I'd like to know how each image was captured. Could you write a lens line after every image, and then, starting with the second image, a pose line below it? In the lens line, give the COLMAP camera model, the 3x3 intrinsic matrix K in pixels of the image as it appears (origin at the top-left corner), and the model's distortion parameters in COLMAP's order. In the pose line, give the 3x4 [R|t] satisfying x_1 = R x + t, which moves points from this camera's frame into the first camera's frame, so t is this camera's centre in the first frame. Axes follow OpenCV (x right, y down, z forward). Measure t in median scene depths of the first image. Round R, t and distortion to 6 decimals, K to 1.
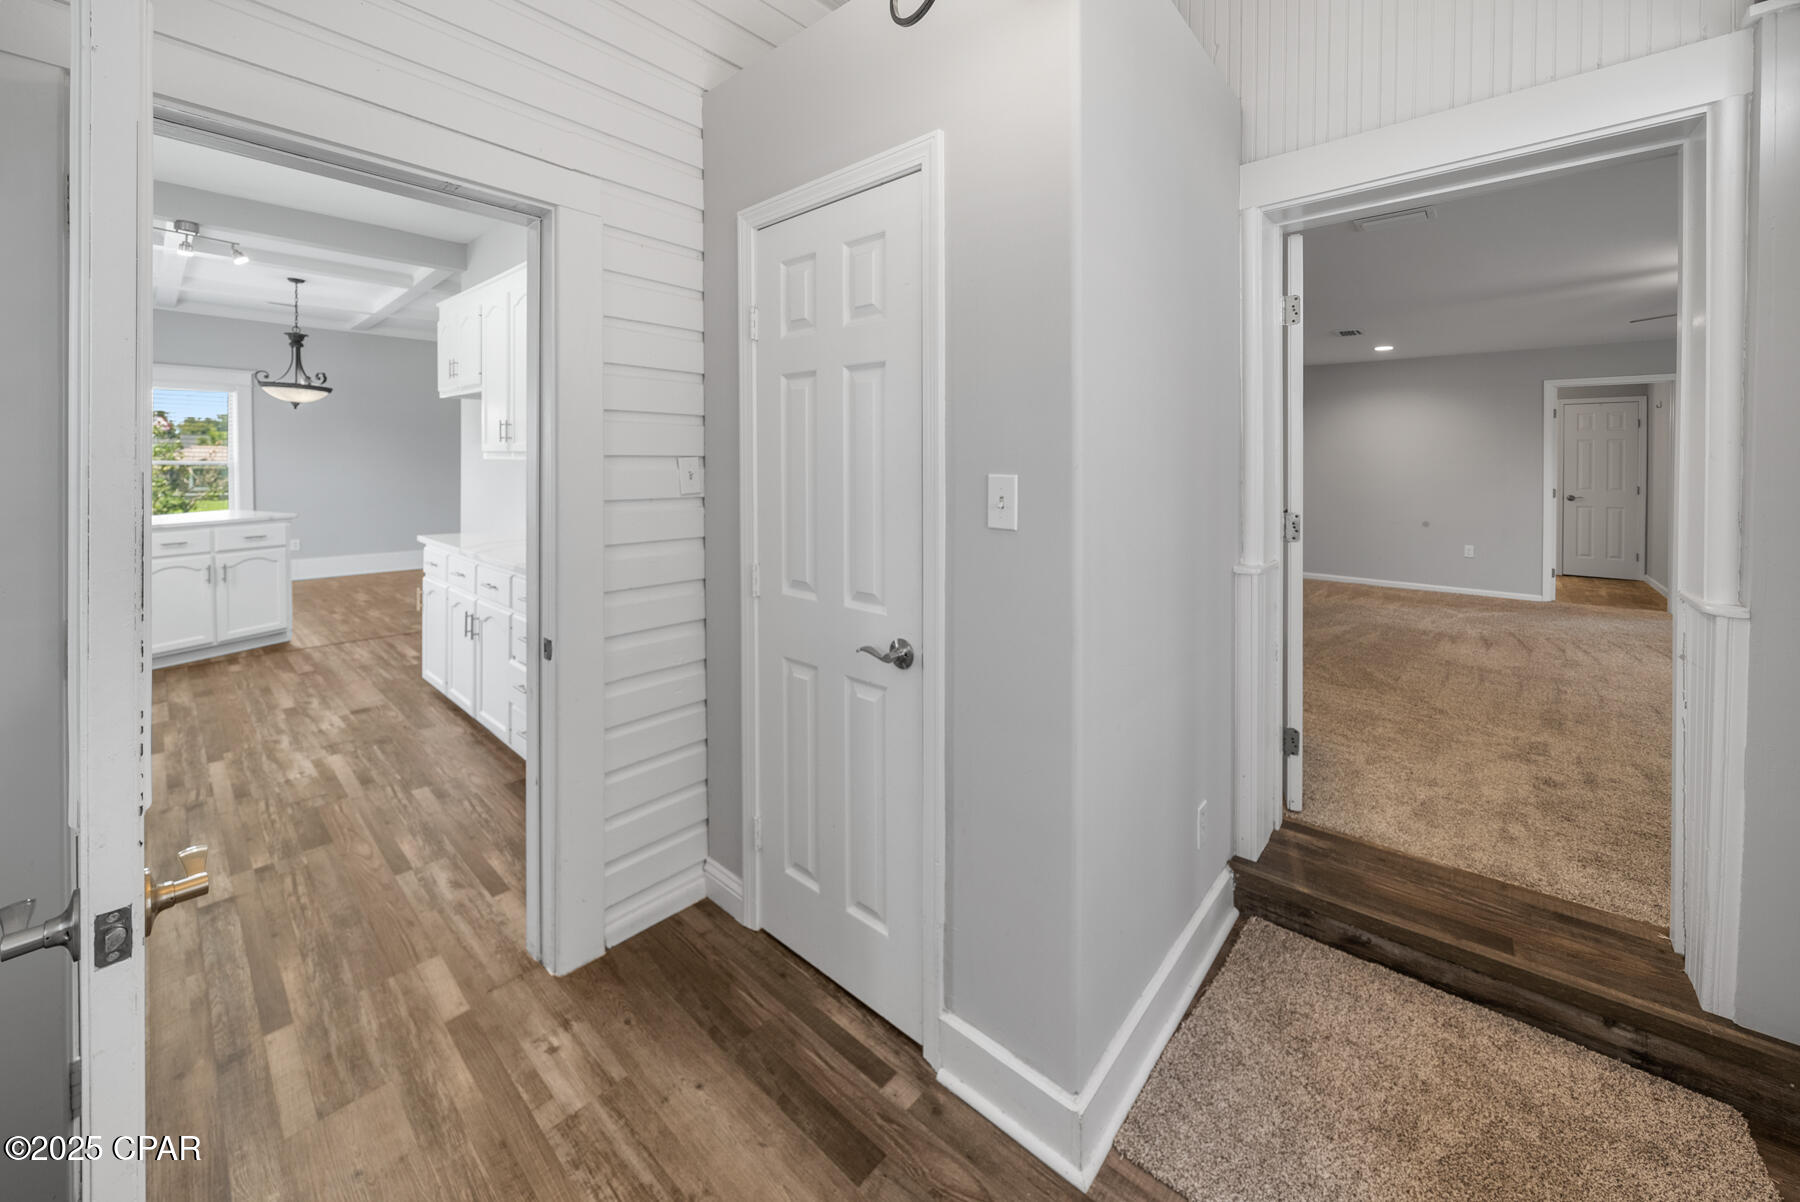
lens RADIAL K [[647.8, 0, 861.8], [0, 647.8, 475.8], [0, 0, 1]] dist [-0.006764, 0.000224]
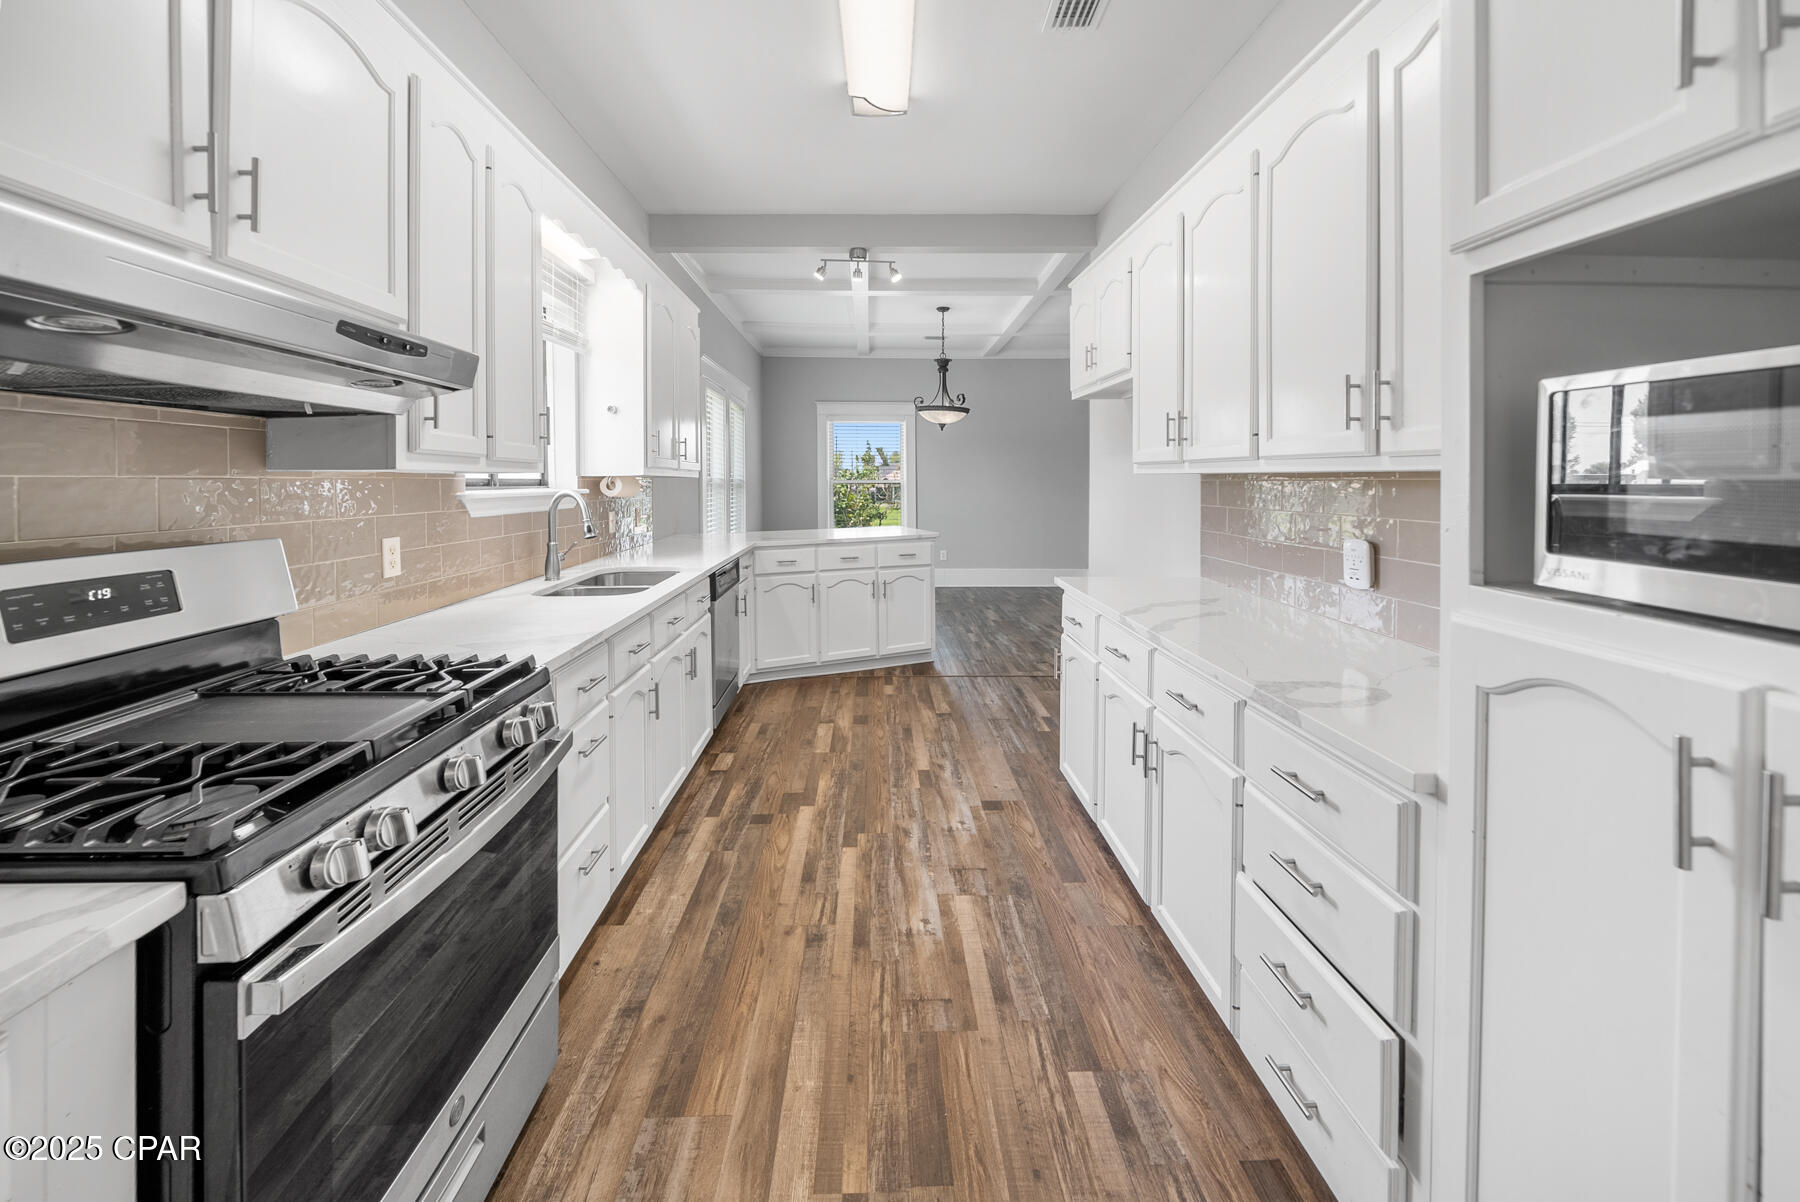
lens RADIAL K [[647.8, 0, 884.2], [0, 647.8, 484.6], [0, 0, 1]] dist [-0.006764, 0.000224]
pose [[0.681114, -0.002896, -0.732172, -0.228834], [-0.006746, 0.999925, -0.010231, -0.004204], [0.732147, 0.011908, 0.681043, 0.287034]]
